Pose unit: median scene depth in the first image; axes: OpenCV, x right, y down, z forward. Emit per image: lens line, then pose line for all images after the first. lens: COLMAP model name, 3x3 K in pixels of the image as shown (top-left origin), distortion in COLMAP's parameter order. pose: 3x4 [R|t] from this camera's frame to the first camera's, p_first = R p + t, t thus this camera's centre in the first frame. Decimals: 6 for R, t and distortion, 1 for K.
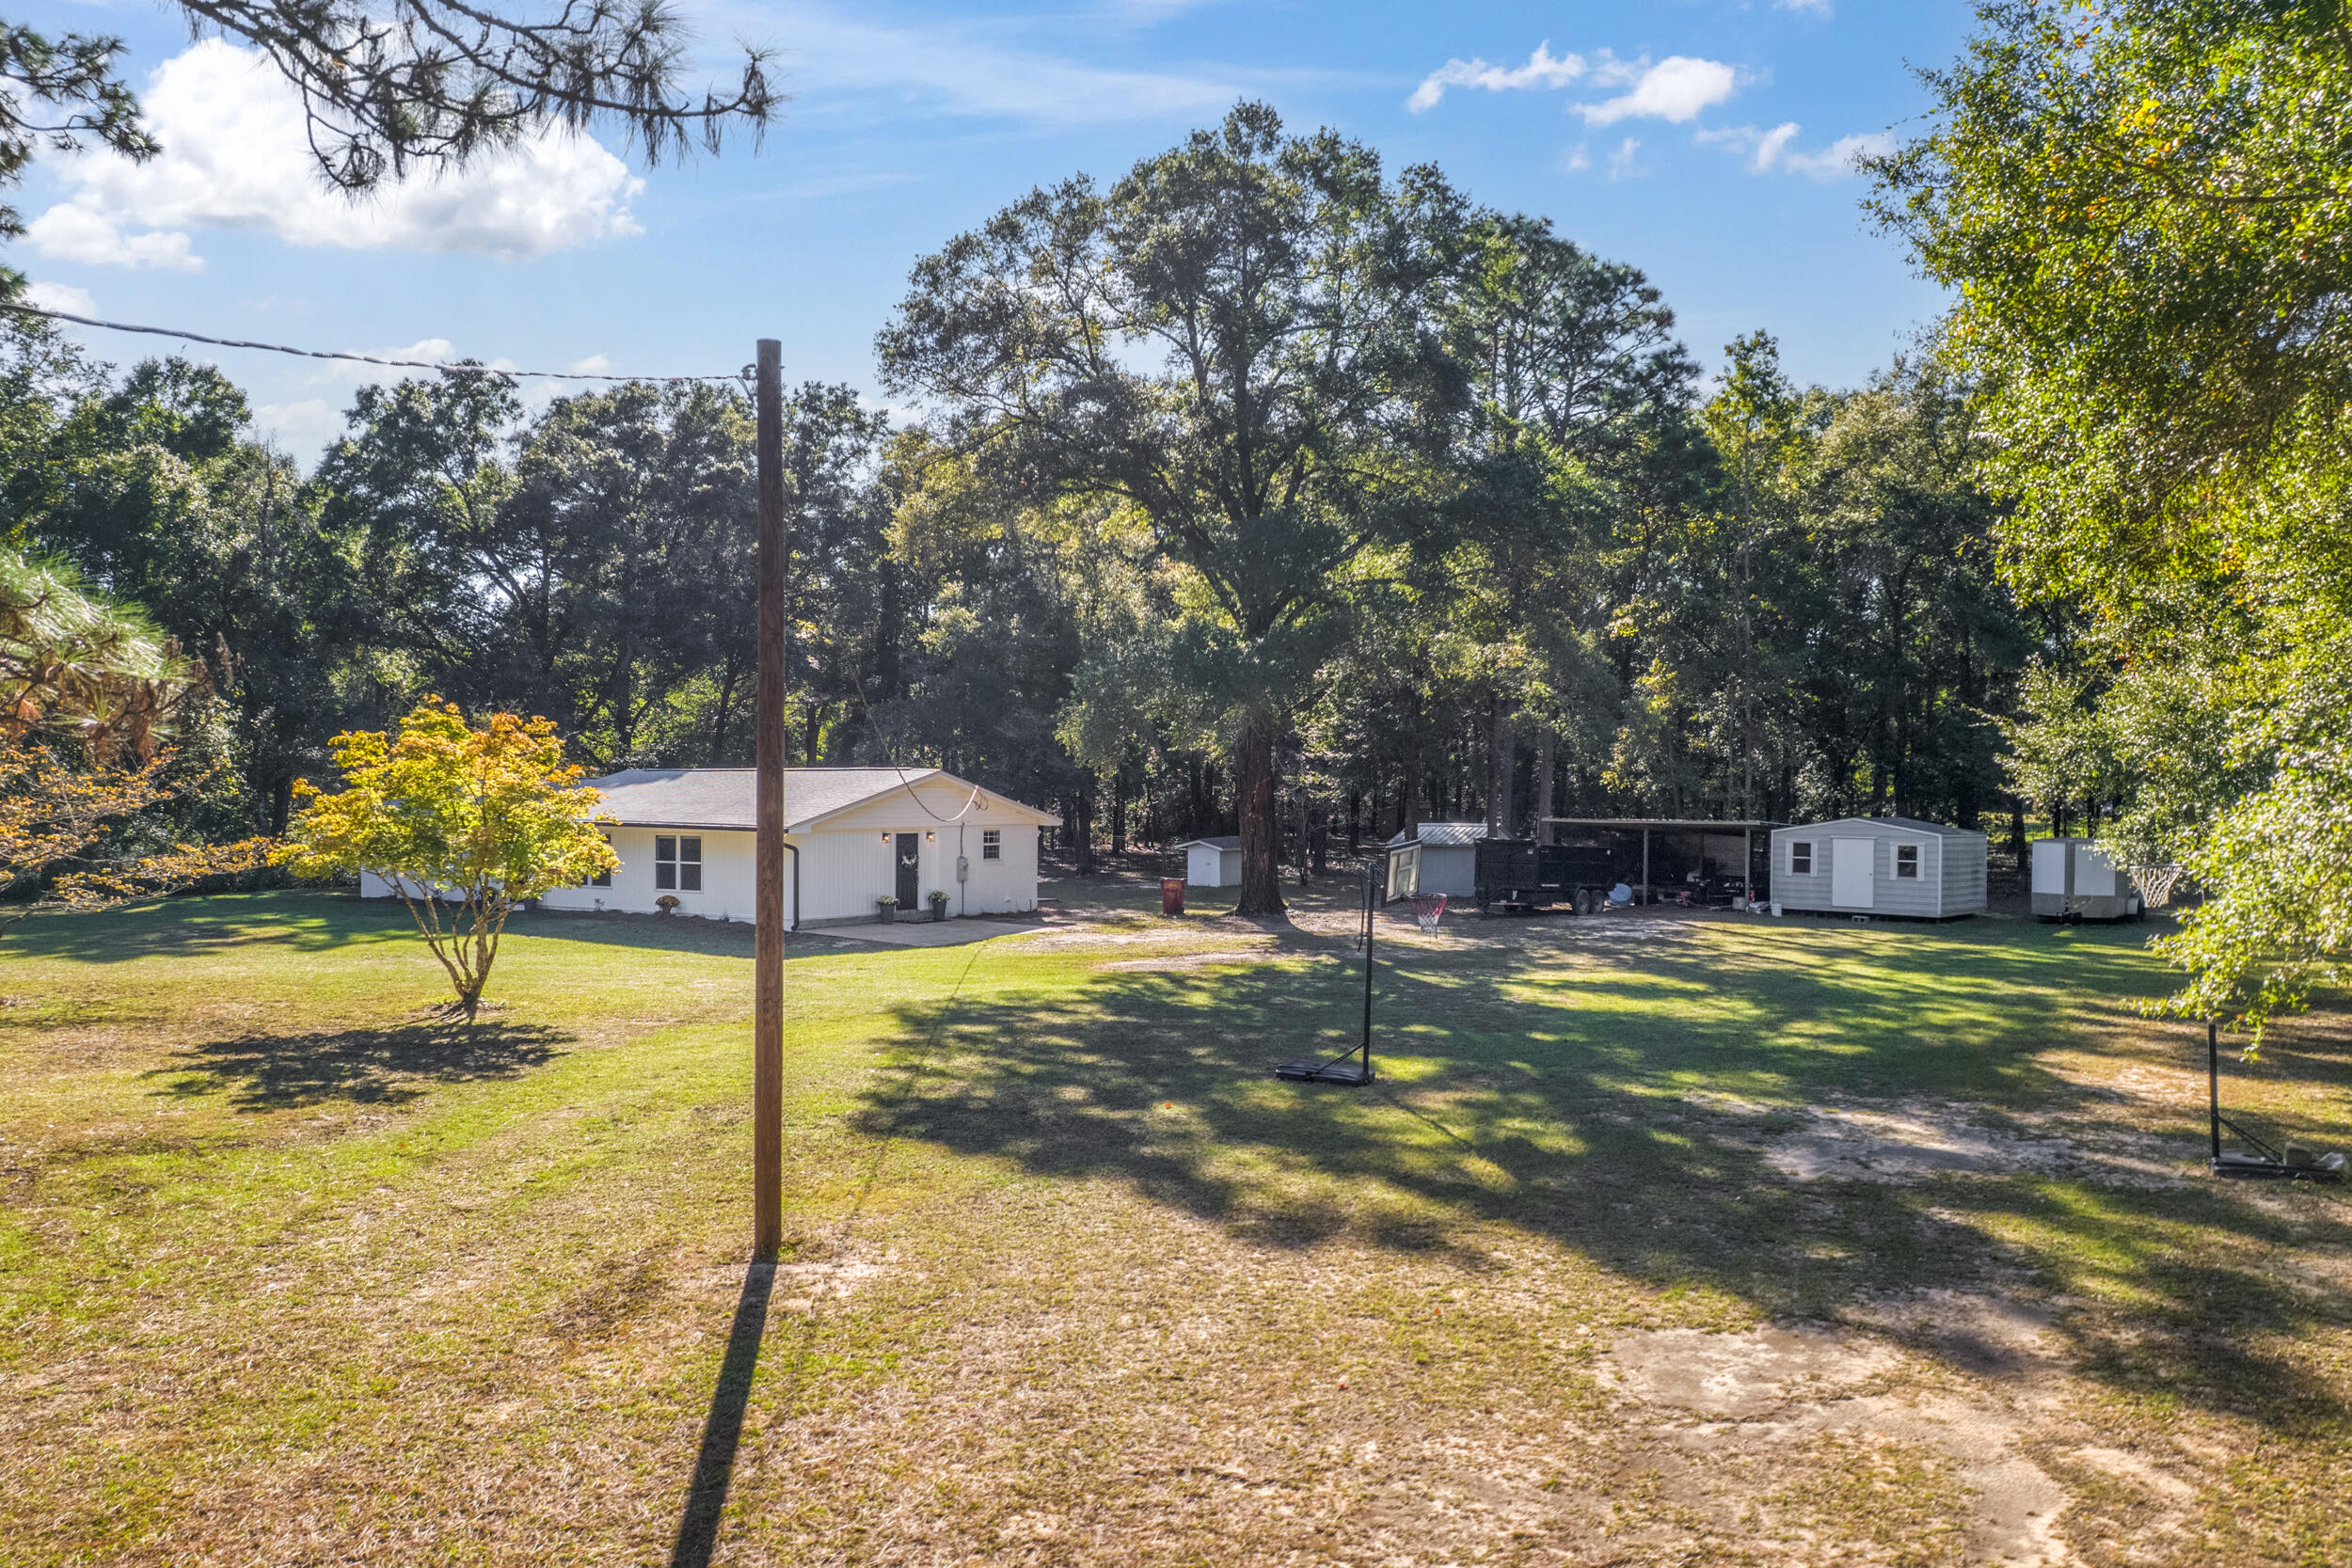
lens RADIAL K [[1817.4, 0, 1176.0], [0, 1817.4, 784.0], [0, 0, 1]] dist [-0.072162, 0.056734]
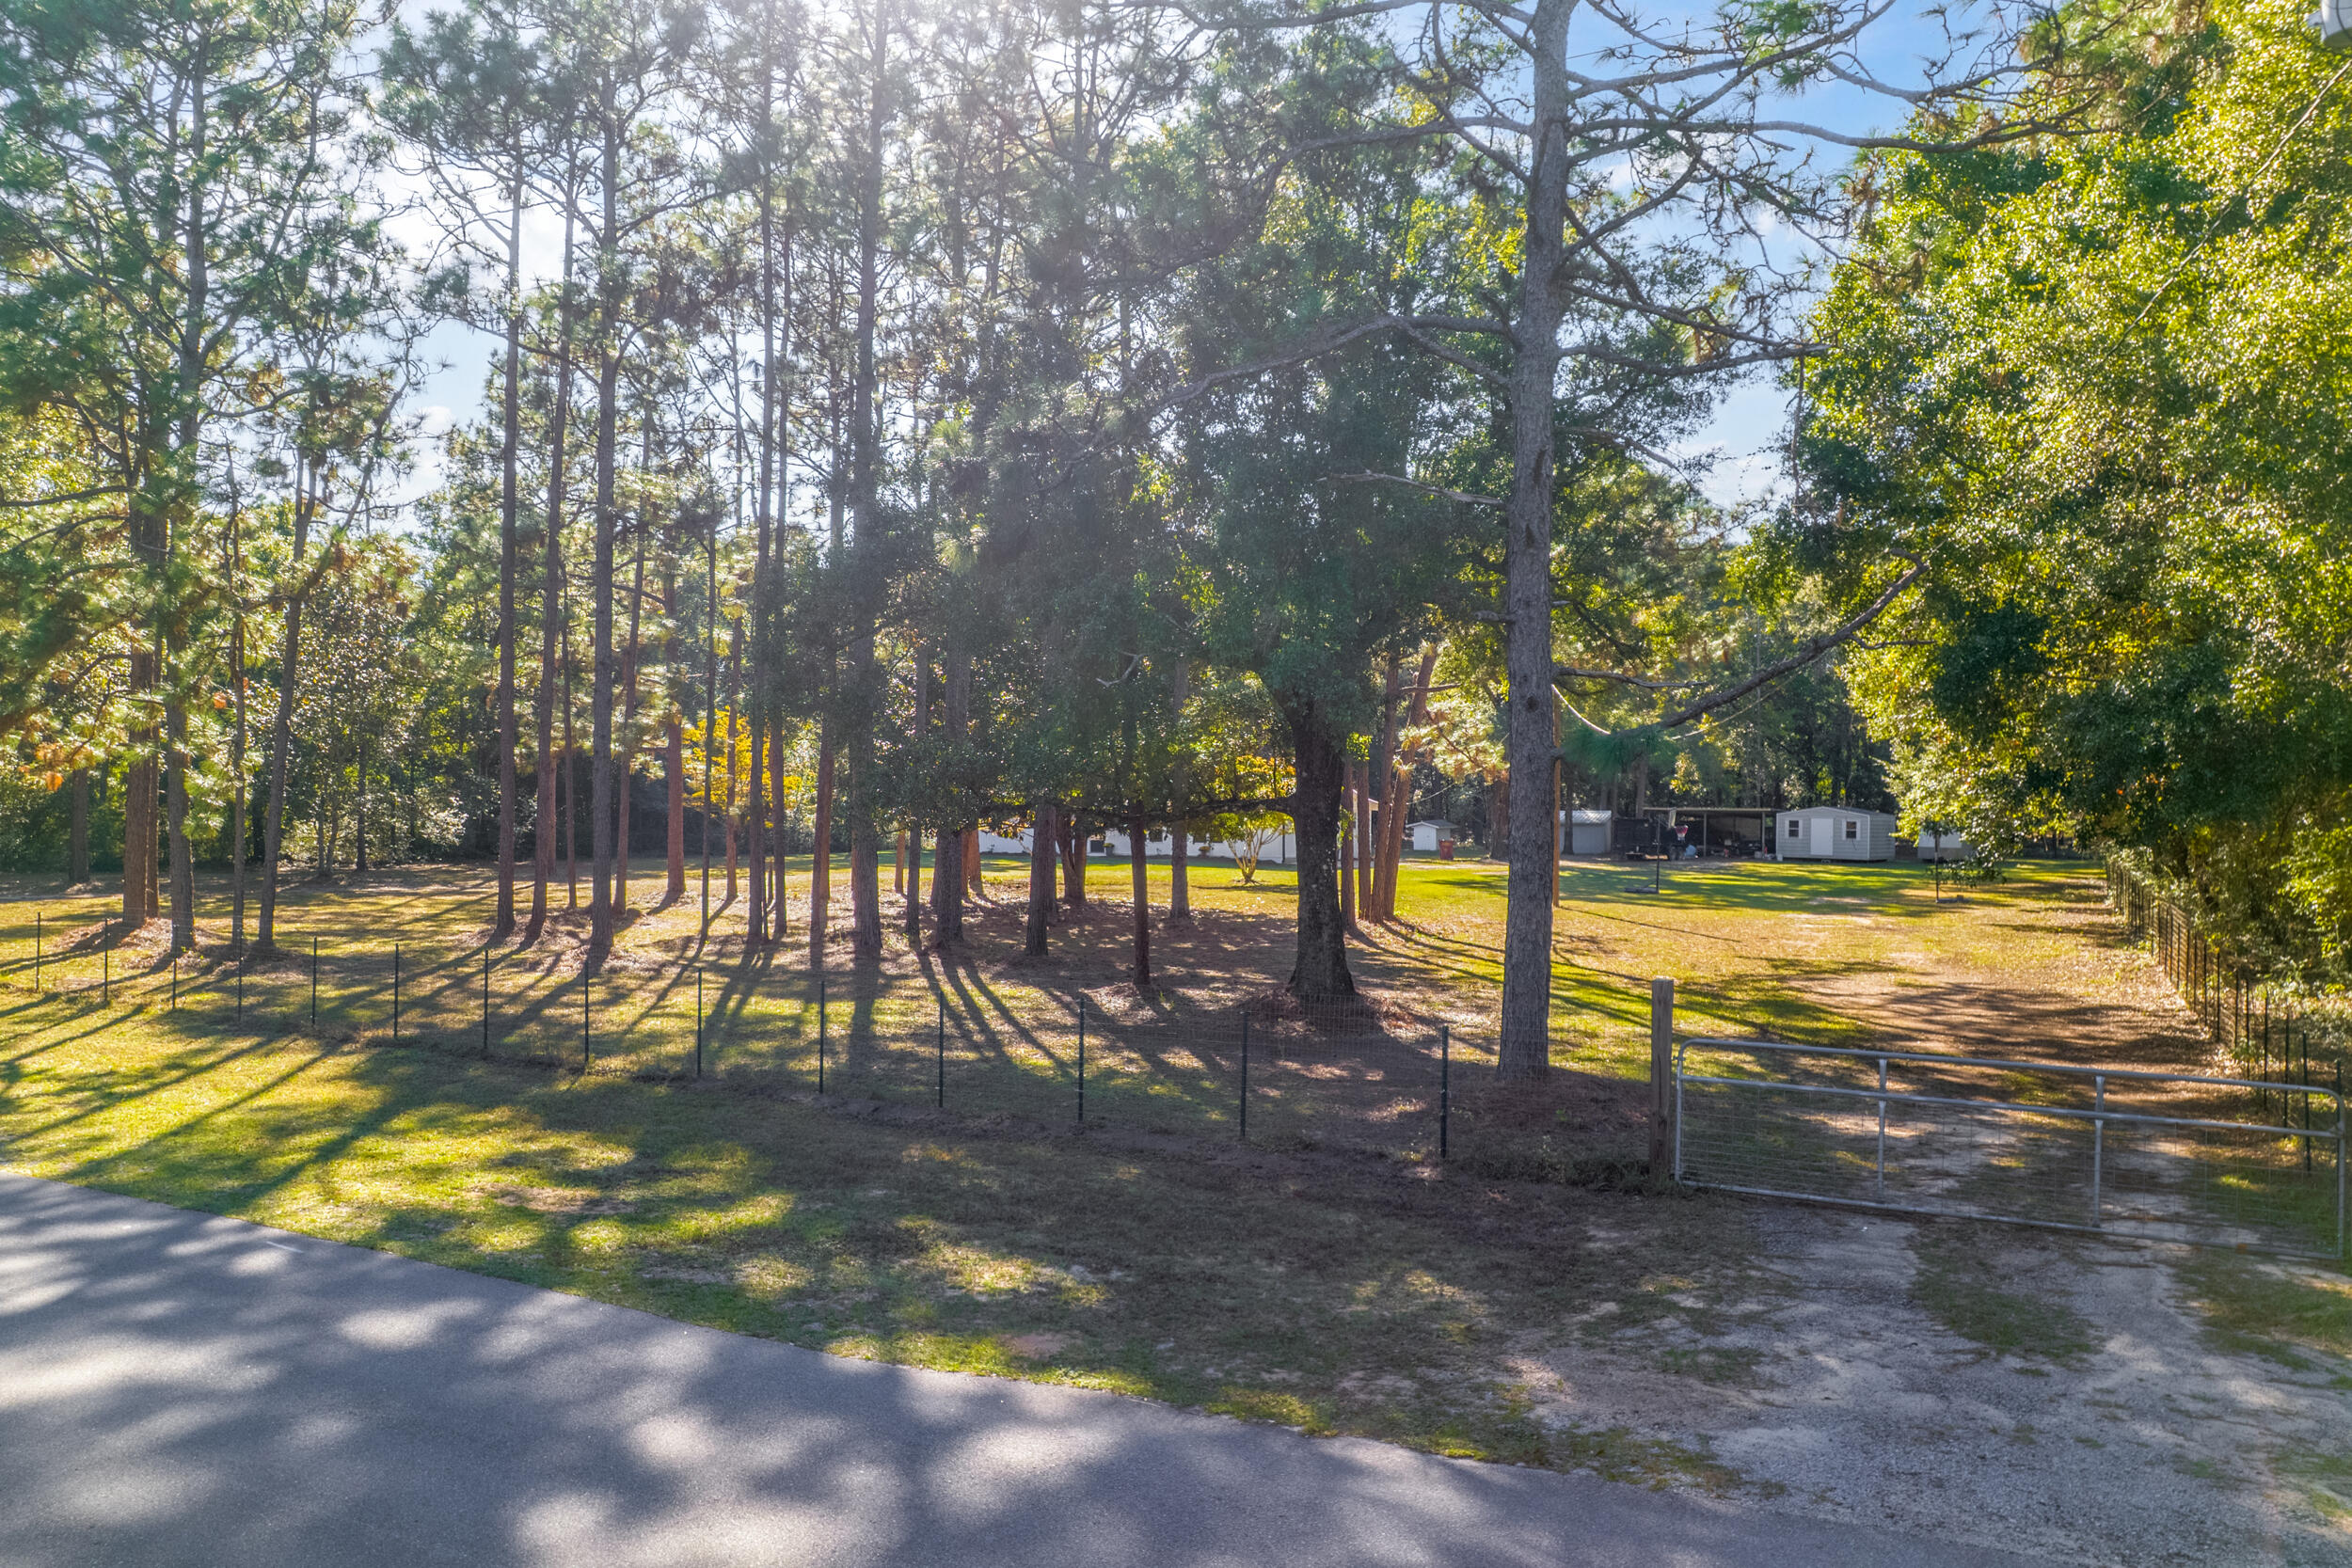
lens RADIAL K [[1817.4, 0, 1176.0], [0, 1817.4, 784.0], [0, 0, 1]] dist [-0.072162, 0.056734]
pose [[0.999749, -0.002954, 0.022197, -0.316360], [0.003008, 0.999993, -0.002410, -0.001554], [-0.022189, 0.002476, 0.999751, -0.805982]]
